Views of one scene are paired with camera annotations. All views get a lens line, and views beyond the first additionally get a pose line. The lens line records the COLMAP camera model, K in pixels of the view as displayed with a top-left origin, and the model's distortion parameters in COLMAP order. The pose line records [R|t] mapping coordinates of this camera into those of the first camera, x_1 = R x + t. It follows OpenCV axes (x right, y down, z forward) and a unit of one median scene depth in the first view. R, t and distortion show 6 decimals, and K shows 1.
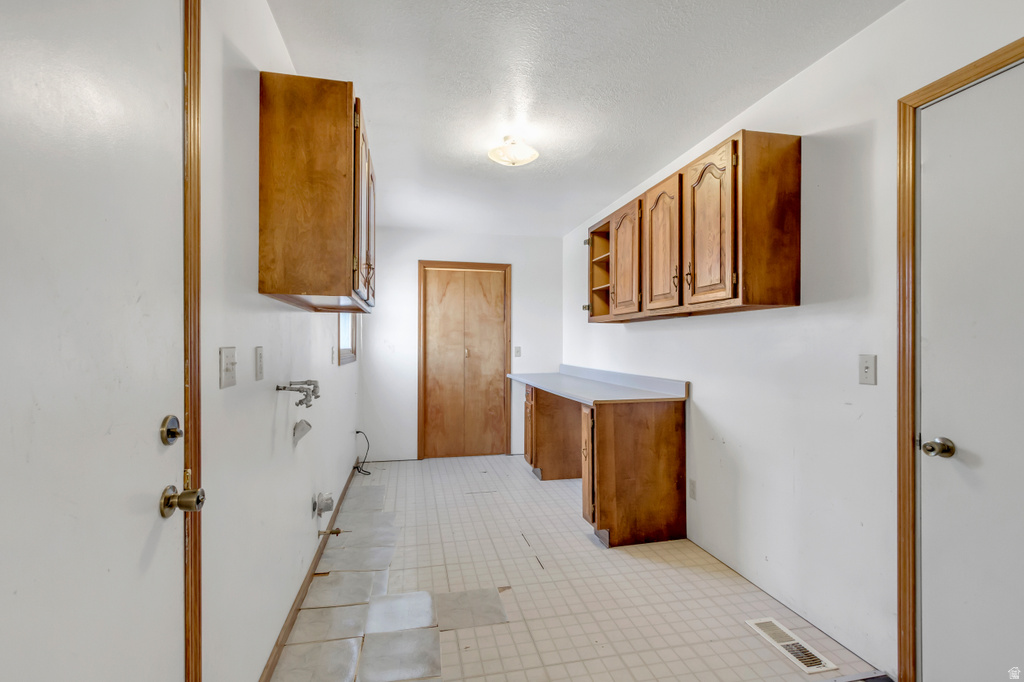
lens RADIAL K [[467.7, 0, 512.2], [0, 467.7, 341.6], [0, 0, 1]] dist [0.003555, -0.002634]
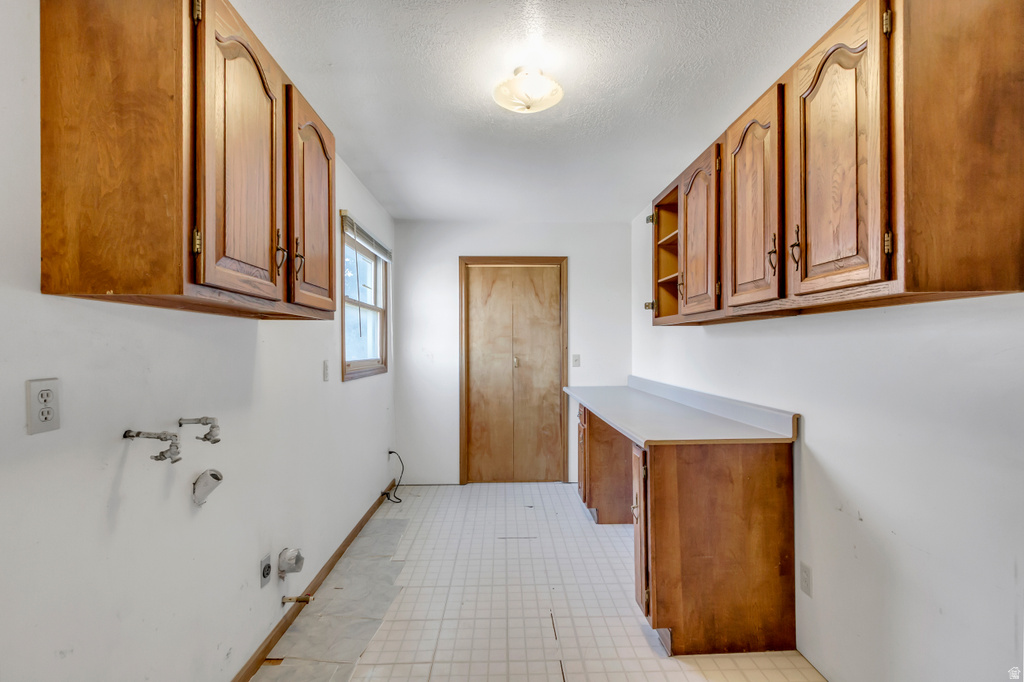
lens RADIAL K [[467.7, 0, 511.8], [0, 467.7, 346.7], [0, 0, 1]] dist [0.003555, -0.002634]
pose [[0.981163, -0.007719, -0.193030, 0.112711], [0.008994, 0.999943, 0.005730, -0.017044], [0.192975, -0.007359, 0.981176, 0.284066]]
